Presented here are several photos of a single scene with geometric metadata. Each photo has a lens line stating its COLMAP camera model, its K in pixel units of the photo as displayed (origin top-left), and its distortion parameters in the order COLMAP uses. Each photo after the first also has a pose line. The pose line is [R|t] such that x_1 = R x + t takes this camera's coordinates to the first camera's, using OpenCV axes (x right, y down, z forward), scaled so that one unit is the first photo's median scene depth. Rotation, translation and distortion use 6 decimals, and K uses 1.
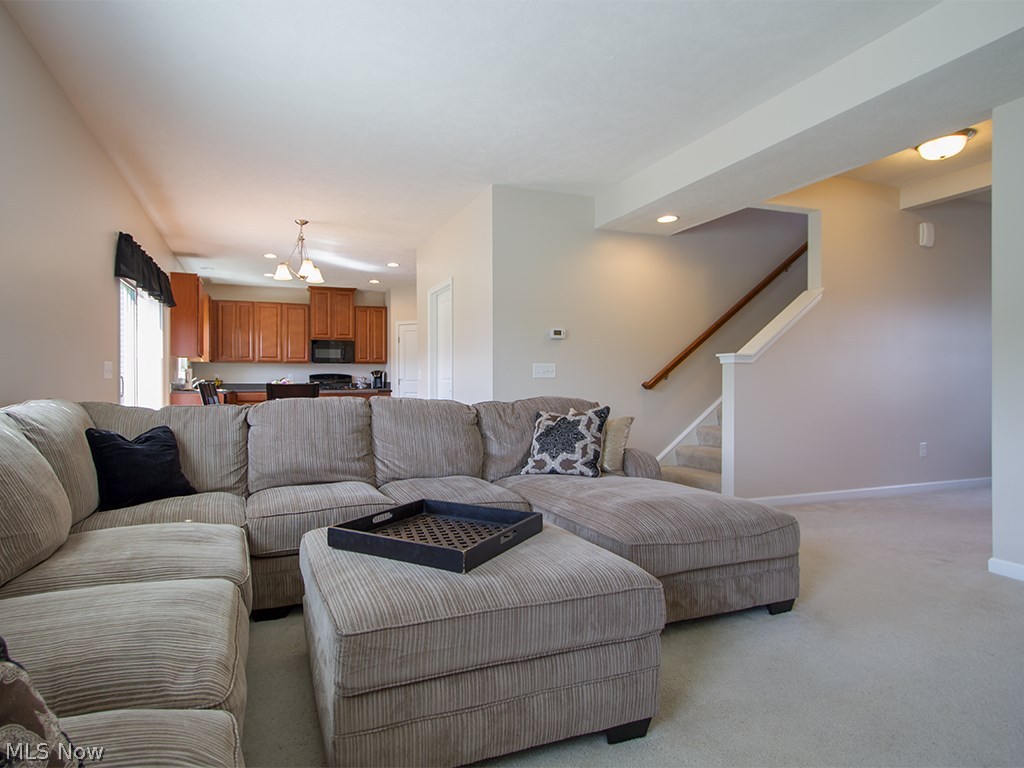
lens RADIAL K [[585.5, 0, 470.5], [0, 585.5, 382.4], [0, 0, 1]] dist [0.001891, 0.000313]
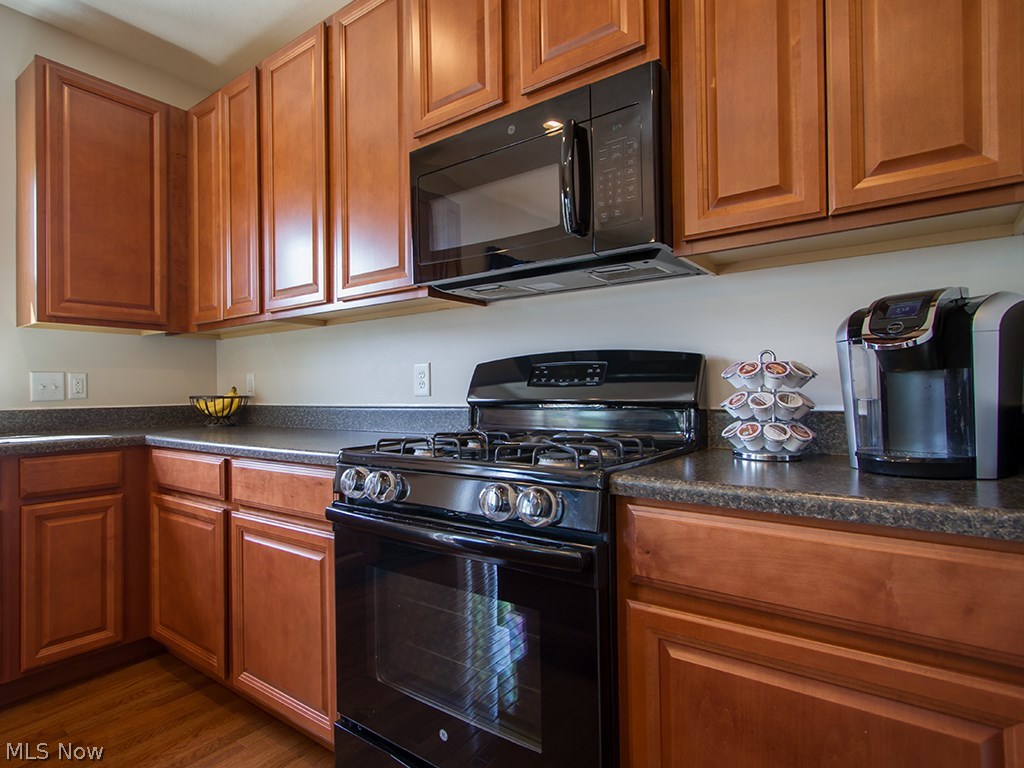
lens RADIAL K [[540.0, 0, 531.1], [0, 540.0, 385.1], [0, 0, 1]] dist [-0.003664, 0.001448]
pose [[0.555480, -0.014316, -0.831407, -0.125897], [0.007033, 0.999897, -0.012517, -0.003884], [0.831500, 0.001106, 0.555523, 0.944545]]
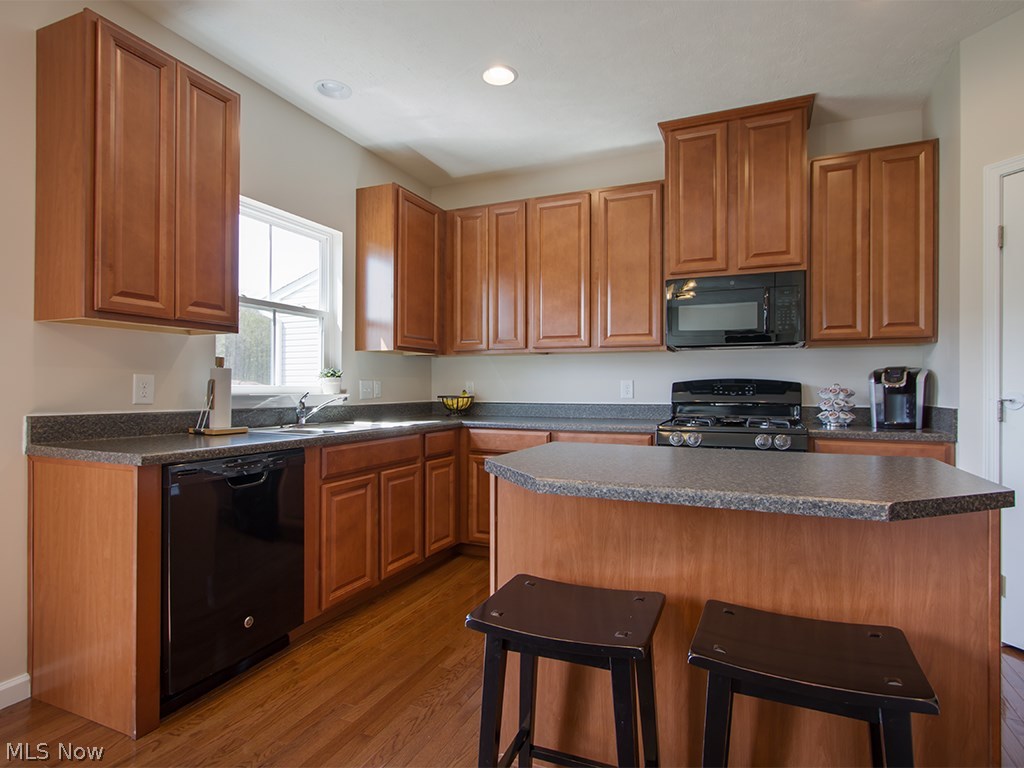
lens RADIAL K [[540.0, 0, 531.1], [0, 540.0, 385.1], [0, 0, 1]] dist [-0.003664, 0.001448]
pose [[0.720822, 0.002211, -0.693117, -0.109560], [-0.004268, 0.999990, -0.001249, -0.010588], [0.693107, 0.003859, 0.720824, 0.717395]]
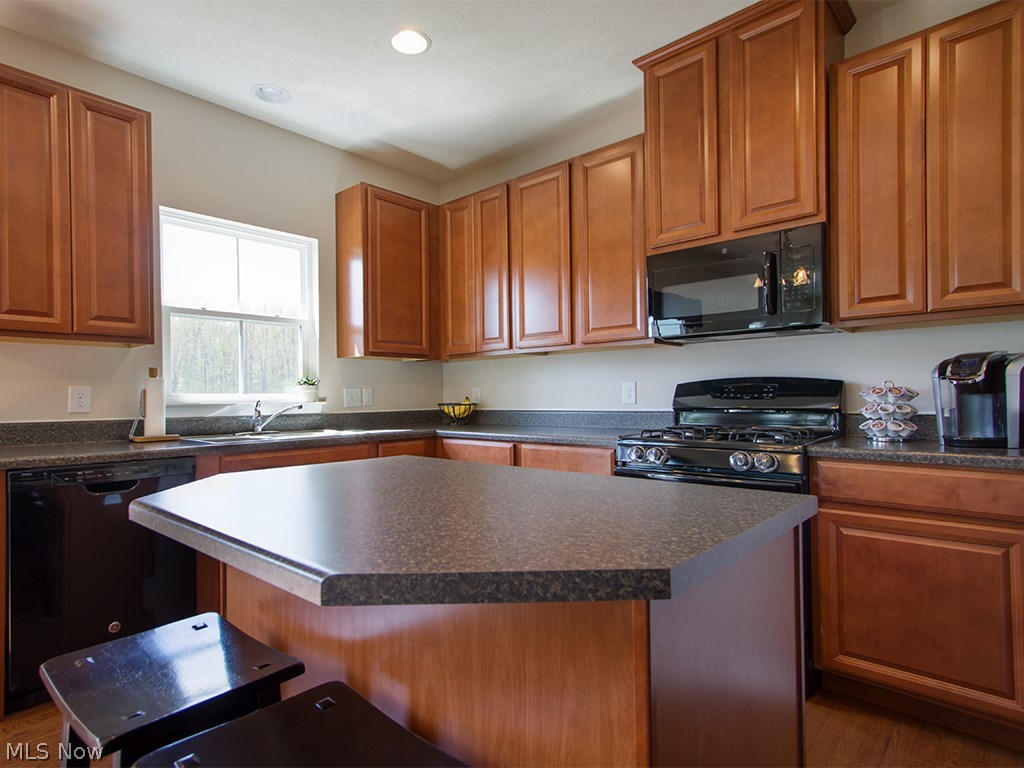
lens RADIAL K [[558.4, 0, 508.9], [0, 558.4, 392.7], [0, 0, 1]] dist [0.014987, -0.001773]
pose [[0.453018, -0.007007, -0.891474, -0.067587], [0.010946, 0.999937, -0.002298, -0.008837], [0.891434, -0.008717, 0.453066, 0.823265]]
